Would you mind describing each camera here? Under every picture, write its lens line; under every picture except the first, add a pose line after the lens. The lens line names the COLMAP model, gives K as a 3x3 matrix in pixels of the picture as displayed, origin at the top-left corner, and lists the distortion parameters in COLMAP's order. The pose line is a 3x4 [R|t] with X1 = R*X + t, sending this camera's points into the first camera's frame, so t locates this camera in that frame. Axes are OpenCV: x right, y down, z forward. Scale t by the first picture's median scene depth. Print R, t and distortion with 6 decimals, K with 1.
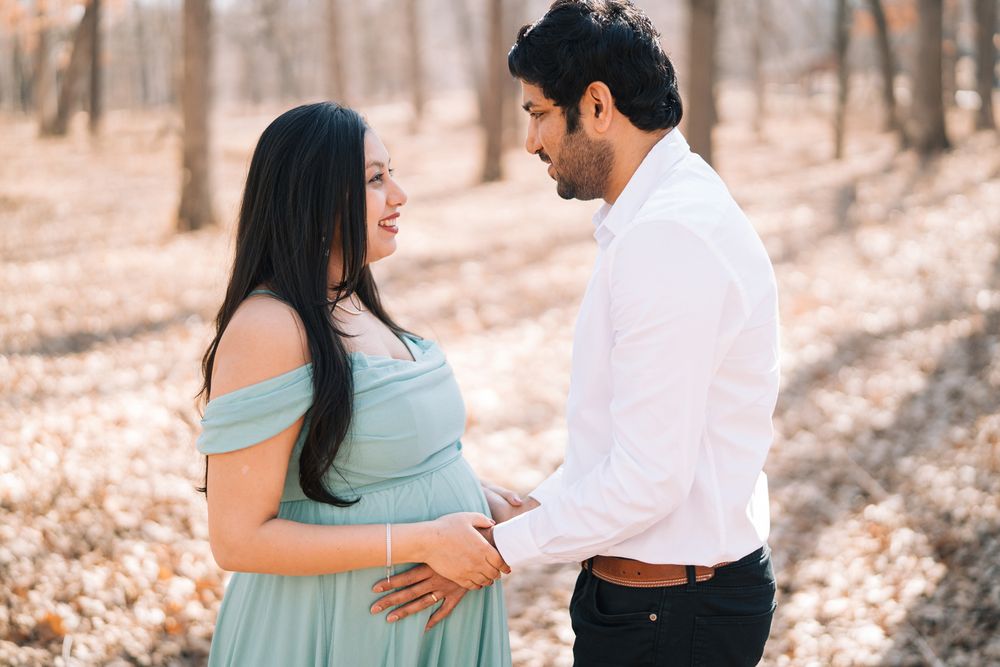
lens RADIAL K [[1399.7, 0, 522.5], [0, 1399.7, 333.8], [0, 0, 1]] dist [-0.027501, 0.187208]
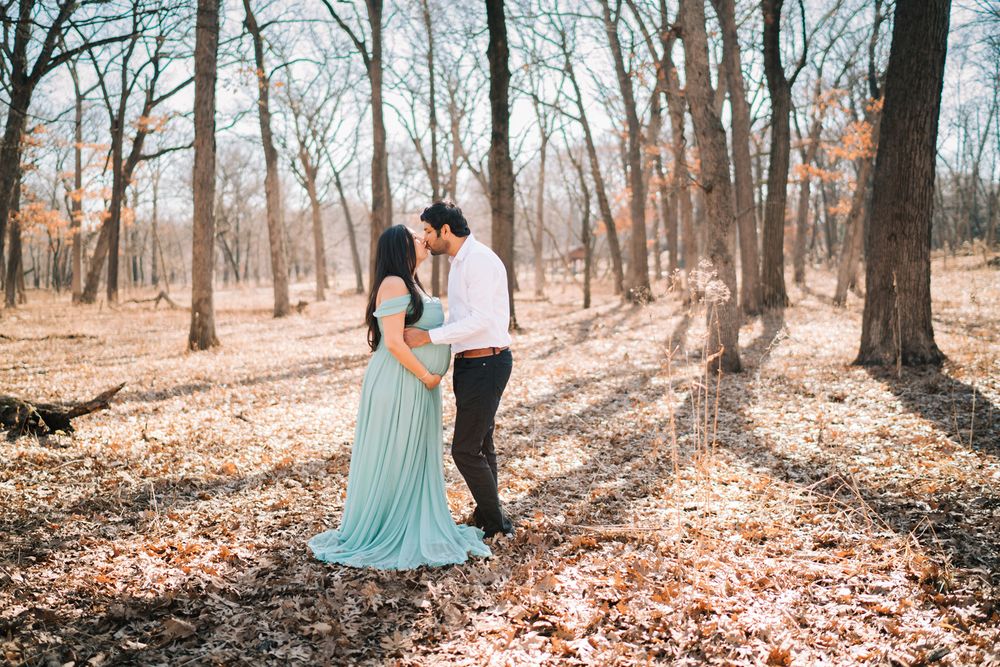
lens RADIAL K [[1028.4, 0, 500.0], [0, 1028.4, 333.5], [0, 0, 1]] dist [-0.098893, 0.132353]
pose [[0.992657, -0.013369, 0.120221, -0.020390], [0.027907, 0.992372, -0.120075, 0.045479], [-0.117698, 0.122549, 0.985459, -0.166142]]
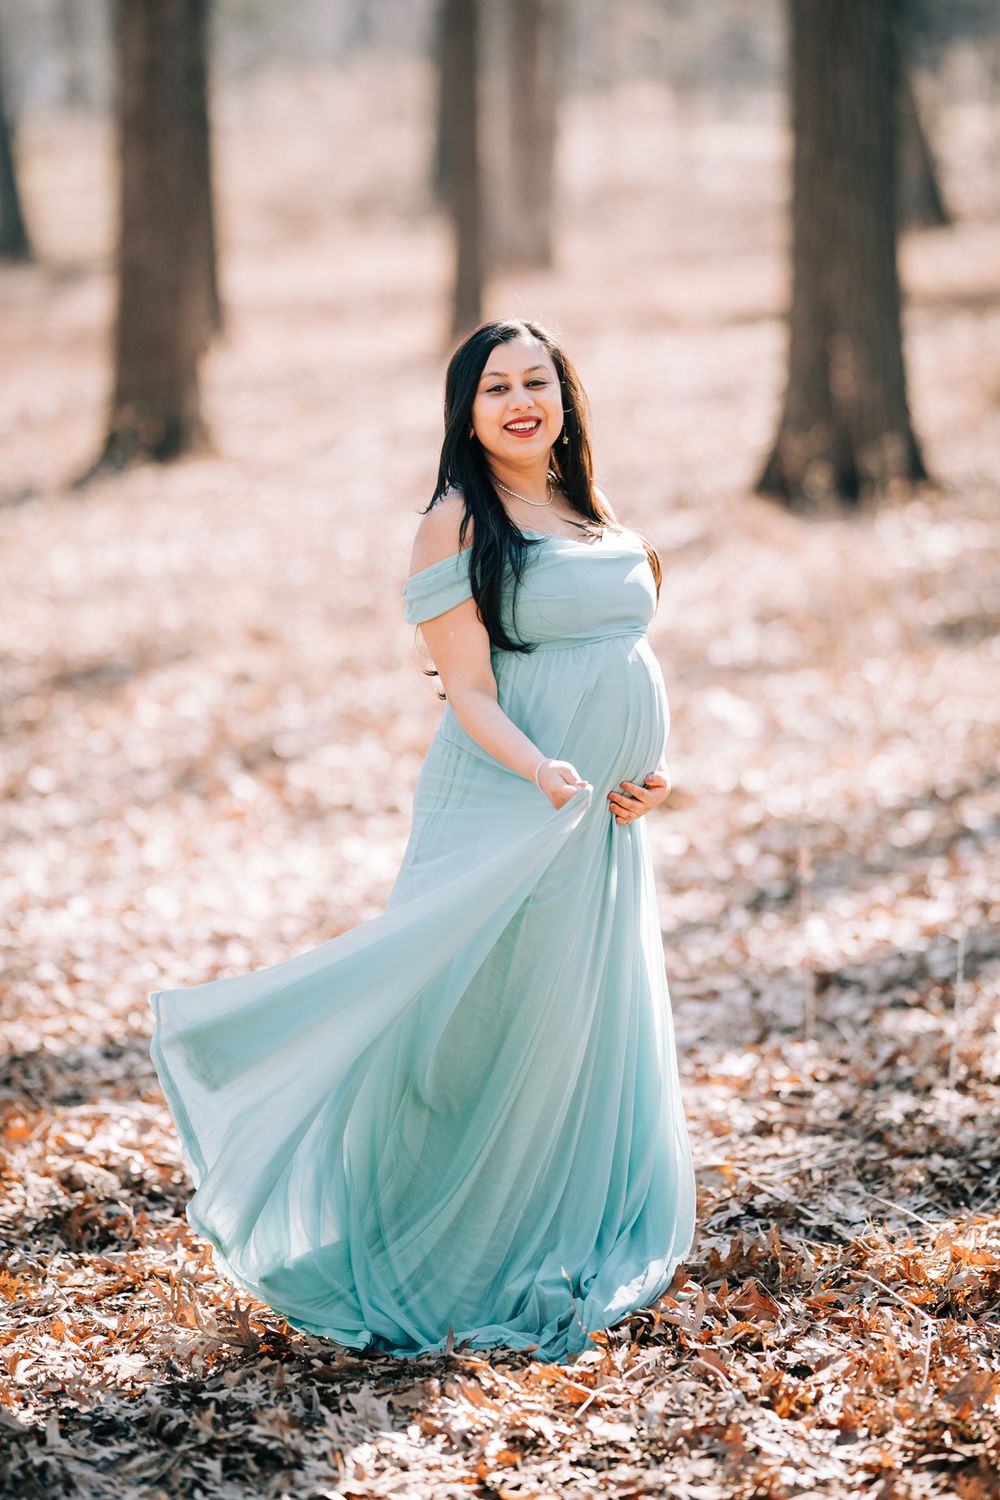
lens RADIAL K [[7624.1, 0, 500.0], [0, 7624.1, 750.0], [0, 0, 1]] dist [0.185417, 3.524679]
pose [[0.996826, -0.030852, 0.073390, -0.061864], [0.036324, 0.996564, -0.074430, 0.067374], [-0.070841, 0.076860, 0.994522, -0.532490]]
